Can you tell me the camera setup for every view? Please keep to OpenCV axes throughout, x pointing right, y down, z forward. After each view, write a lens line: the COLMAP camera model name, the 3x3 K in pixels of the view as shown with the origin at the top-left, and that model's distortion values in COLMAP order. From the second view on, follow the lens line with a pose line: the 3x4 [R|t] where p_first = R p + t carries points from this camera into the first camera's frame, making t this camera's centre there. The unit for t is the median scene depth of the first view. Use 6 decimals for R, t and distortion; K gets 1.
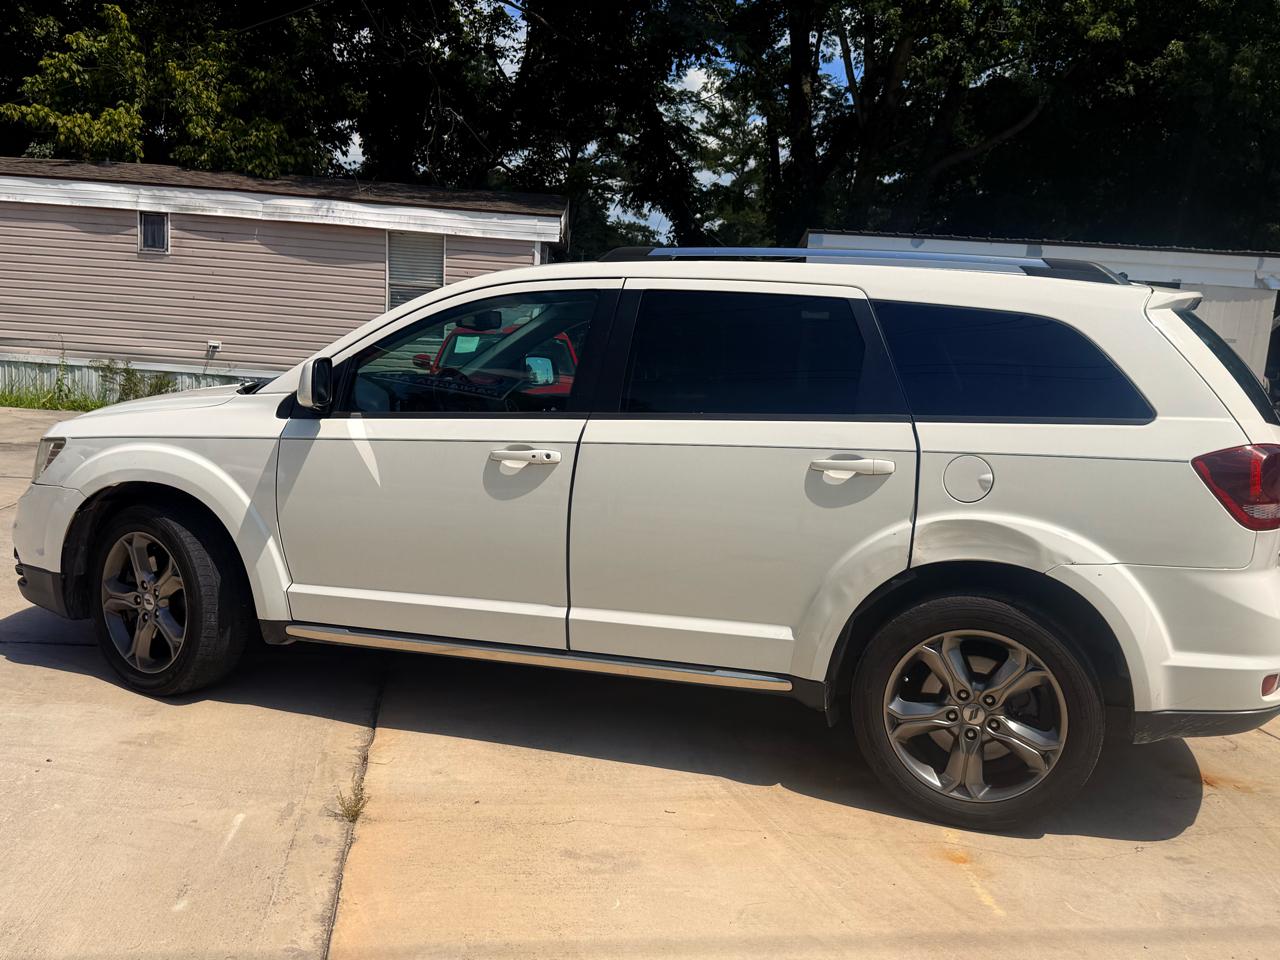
lens RADIAL K [[1245.1, 0, 646.4], [0, 1245.1, 485.1], [0, 0, 1]] dist [0.182490, -0.383647]
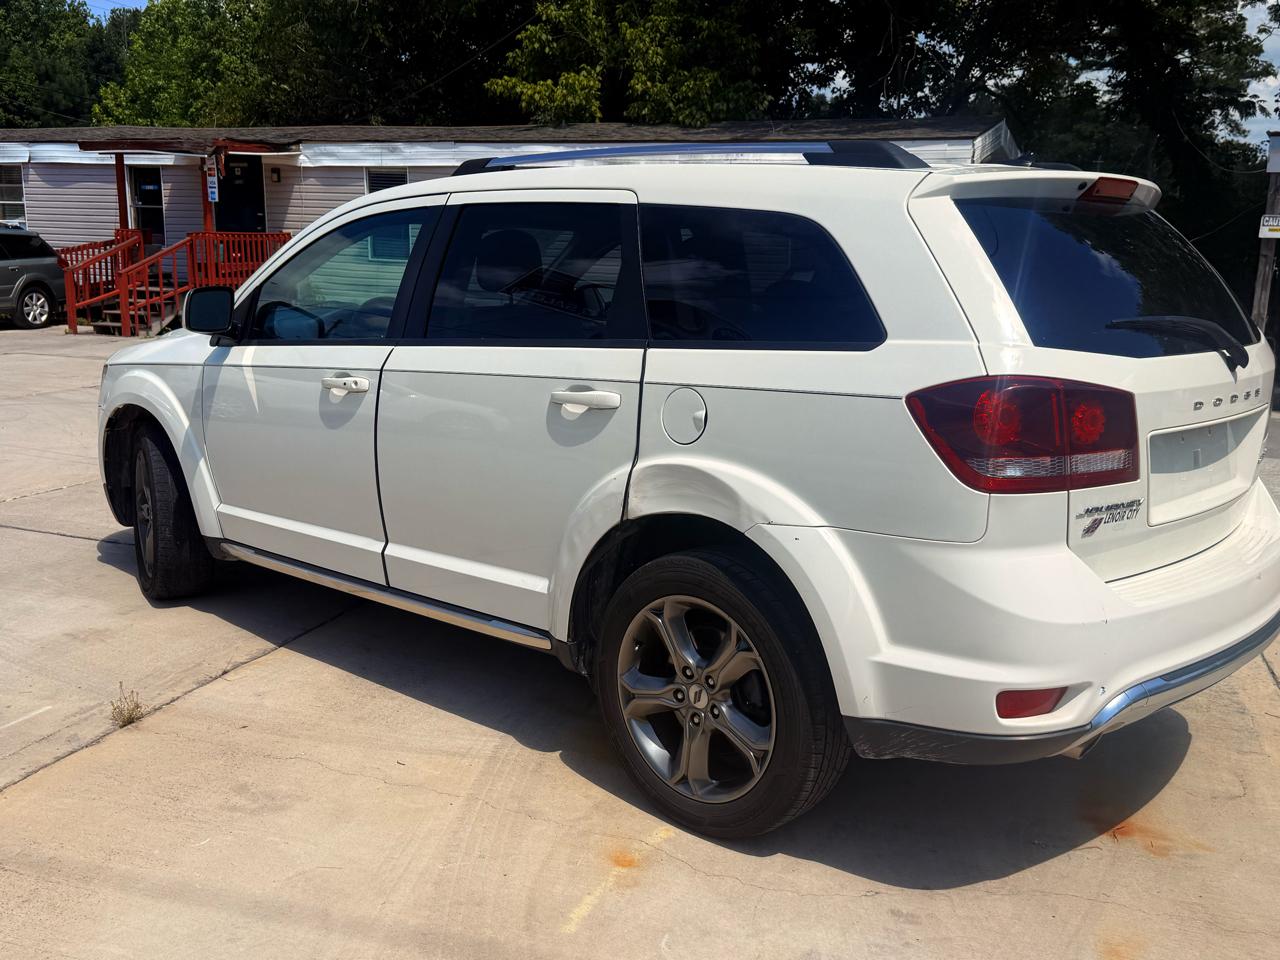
lens RADIAL K [[1245.1, 0, 646.4], [0, 1245.1, 485.1], [0, 0, 1]] dist [0.182490, -0.383647]
pose [[0.895864, 0.047183, -0.441815, 0.569639], [-0.028623, 0.998409, 0.048585, 0.001240], [0.443405, -0.030879, 0.895789, 0.235516]]
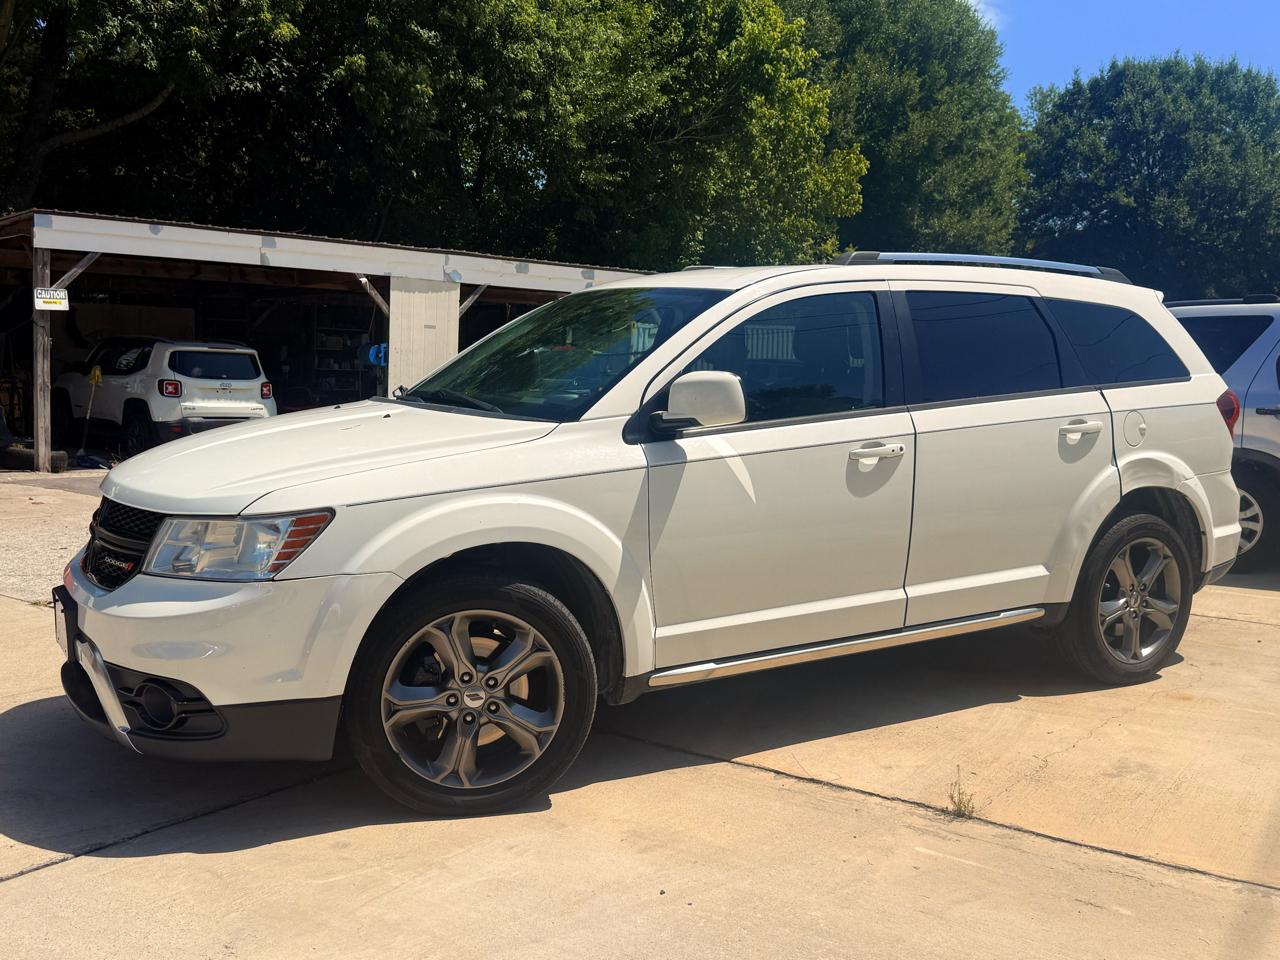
lens RADIAL K [[1199.3, 0, 670.0], [0, 1199.3, 495.5], [0, 0, 1]] dist [0.171083, -0.348755]
pose [[0.647034, -0.134942, 0.750425, -1.013024], [0.116297, 0.990164, 0.077778, -0.089709], [-0.753539, 0.036947, 0.656364, 0.489087]]
